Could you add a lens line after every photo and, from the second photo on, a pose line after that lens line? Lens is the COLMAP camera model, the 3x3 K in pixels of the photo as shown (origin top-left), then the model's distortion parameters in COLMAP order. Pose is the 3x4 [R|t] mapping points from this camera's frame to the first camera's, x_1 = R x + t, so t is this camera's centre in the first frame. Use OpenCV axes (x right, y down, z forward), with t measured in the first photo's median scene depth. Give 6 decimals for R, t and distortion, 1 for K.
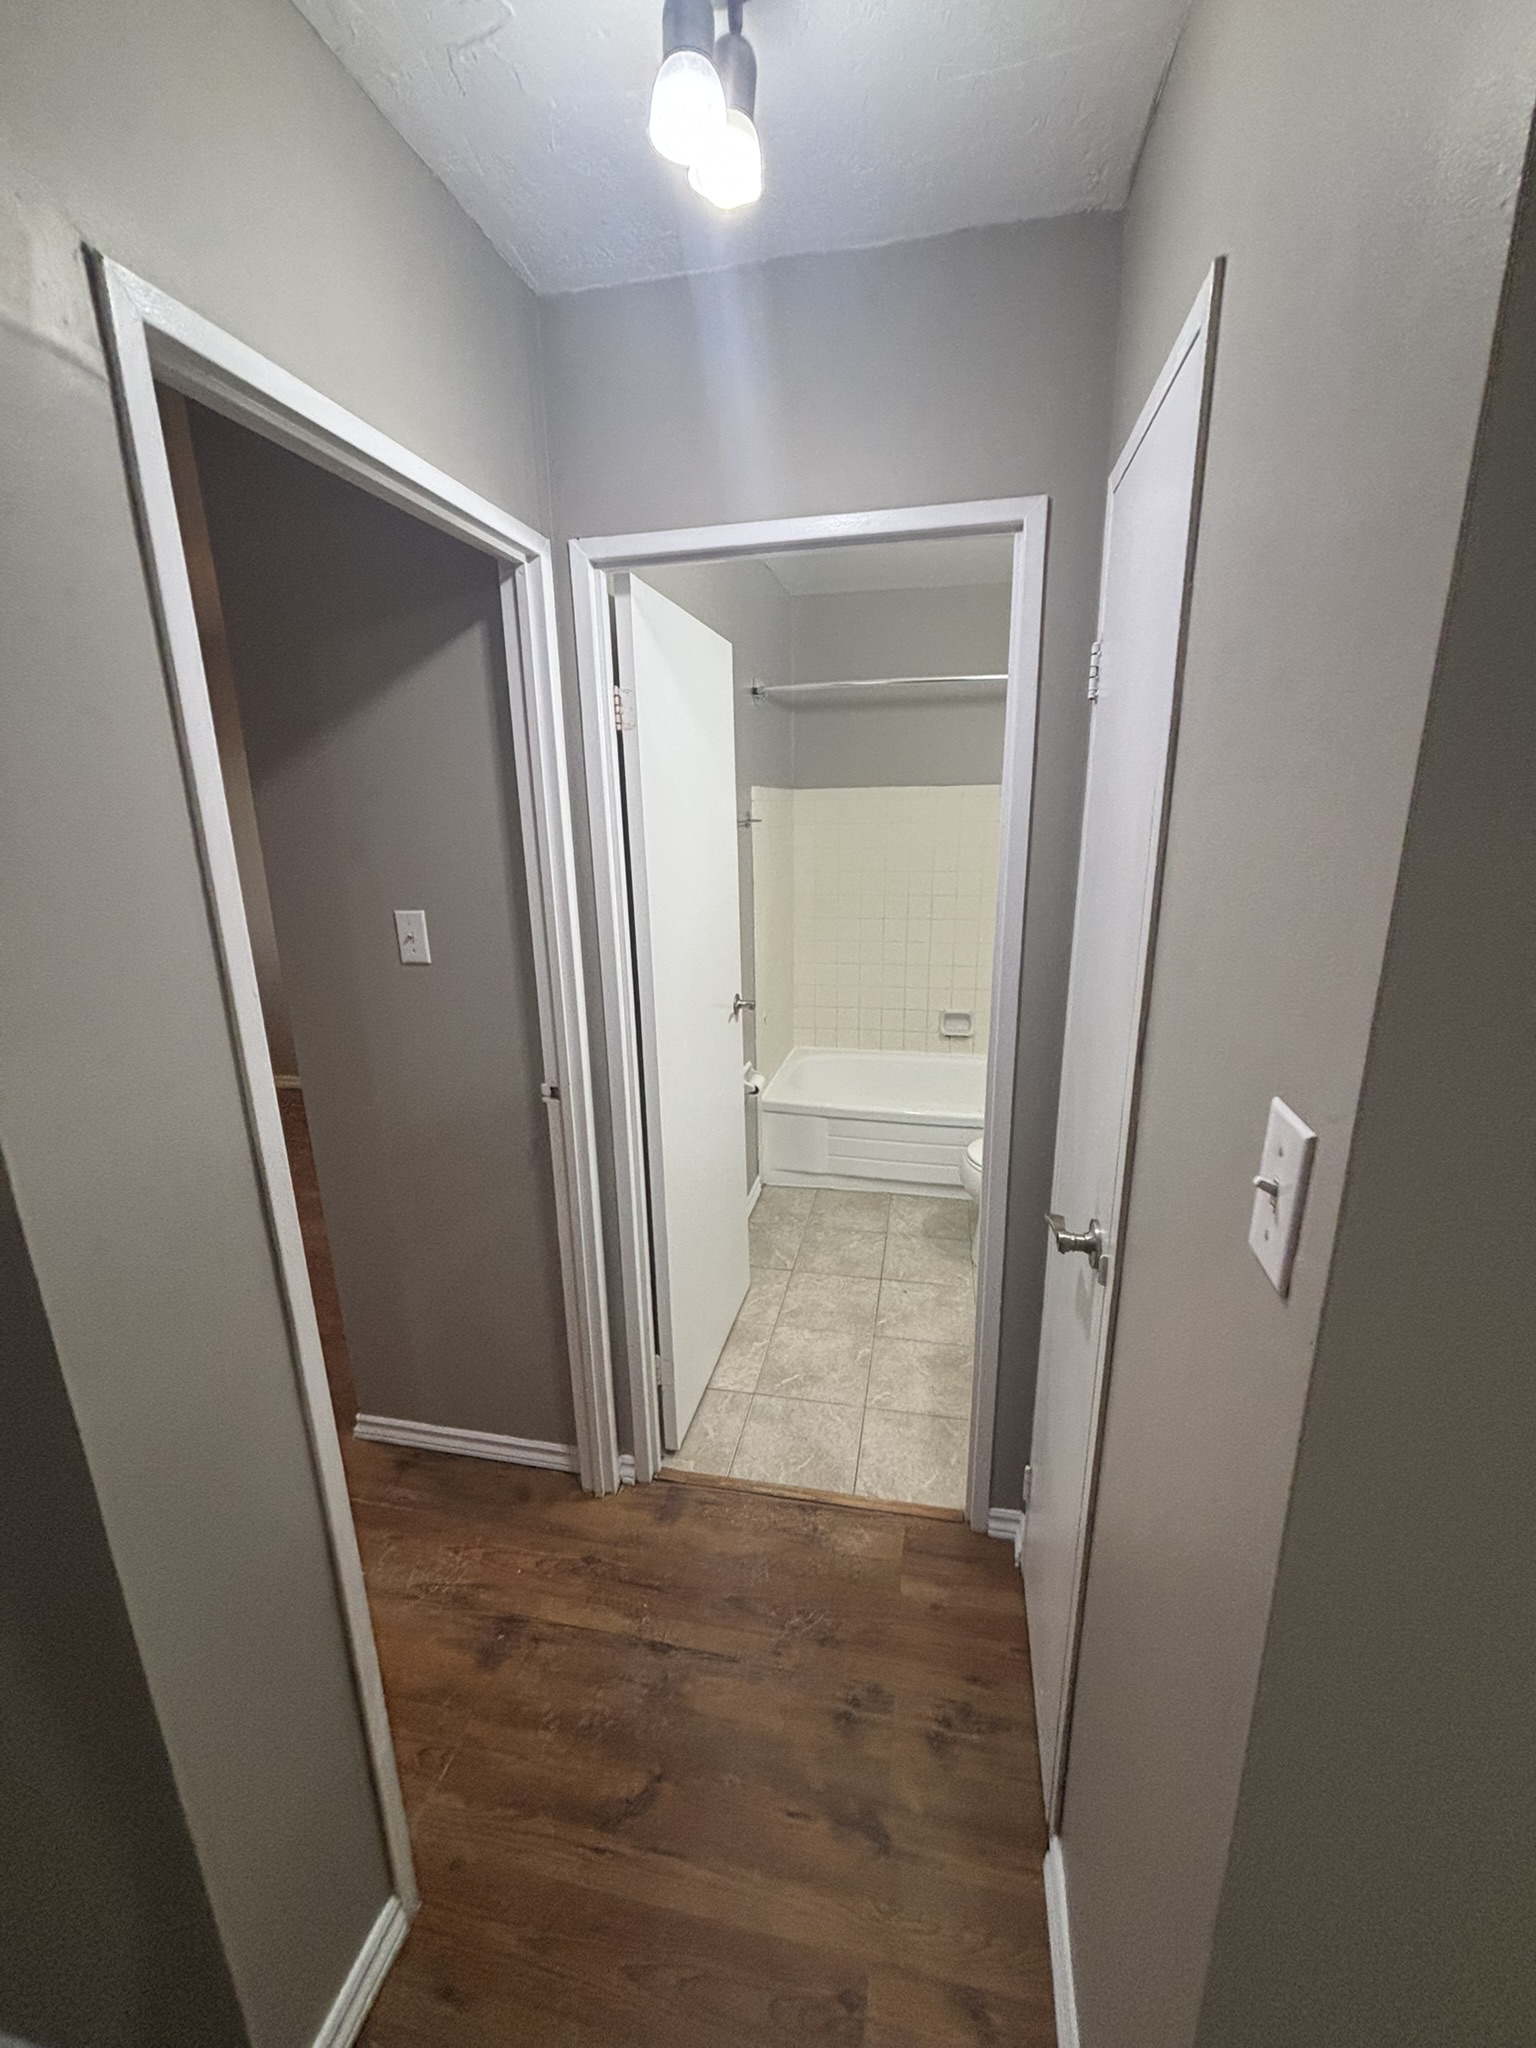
lens RADIAL K [[827.0, 0, 777.3], [0, 827.0, 1018.7], [0, 0, 1]] dist [-0.013649, 0.008084]
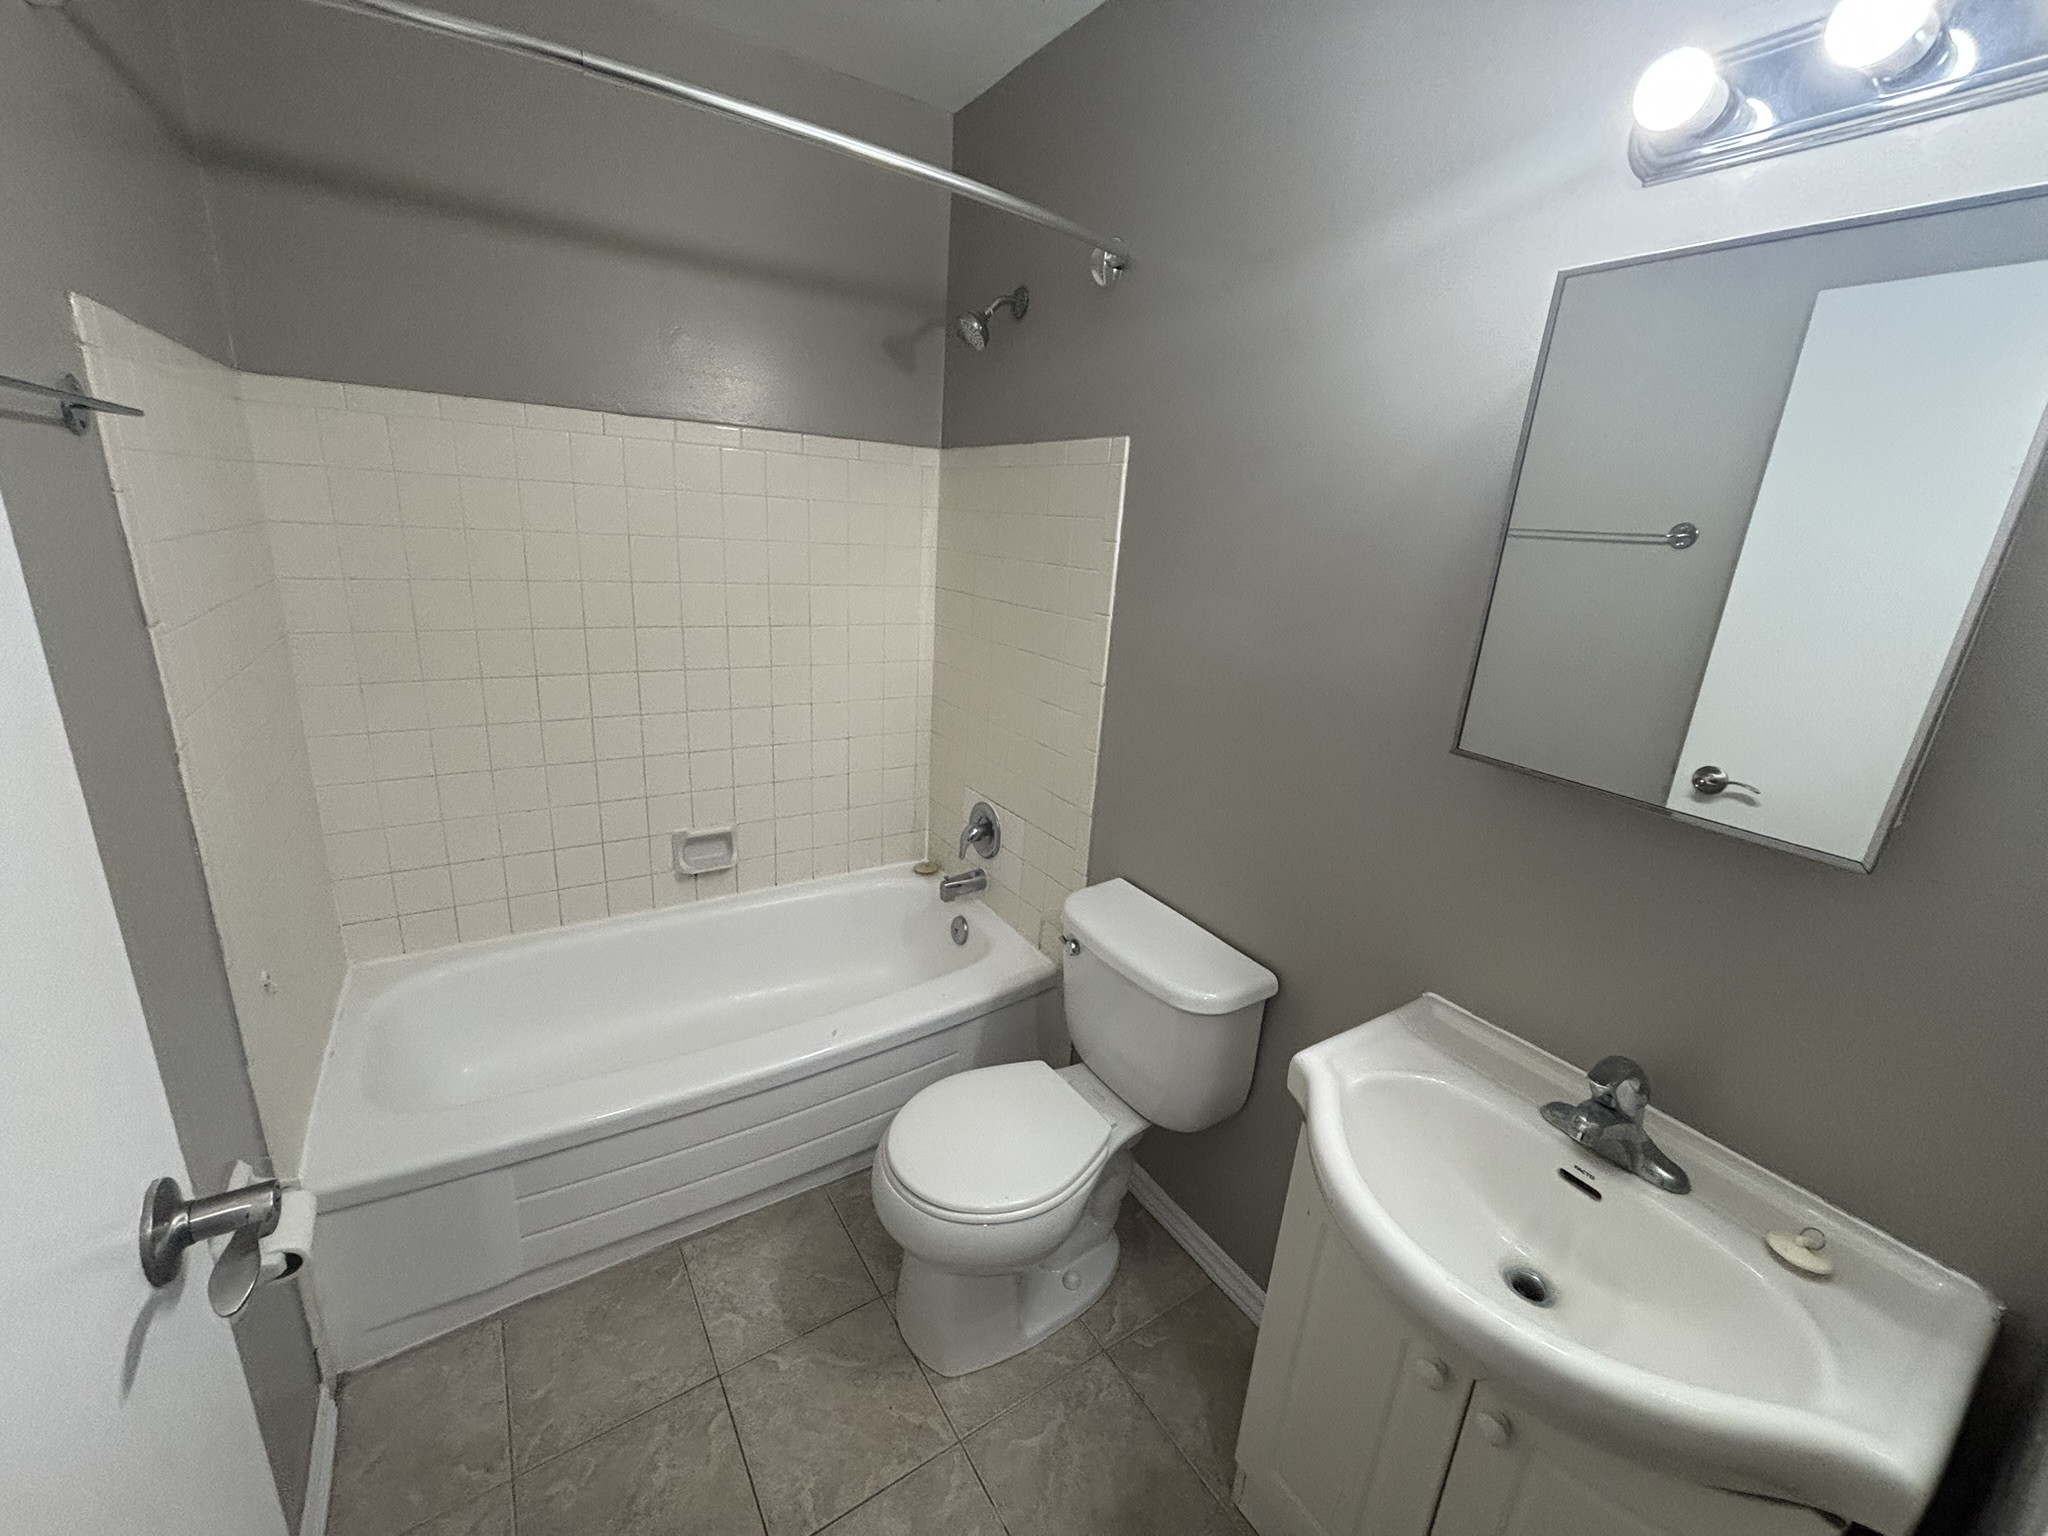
lens RADIAL K [[827.0, 0, 1026.9], [0, 827.0, 765.2], [0, 0, 1]] dist [-0.013649, 0.008084]
pose [[0.708629, -0.141892, 0.691167, -0.014845], [0.099247, 0.989877, 0.101461, -0.103373], [-0.698566, -0.003302, 0.715538, 0.506005]]
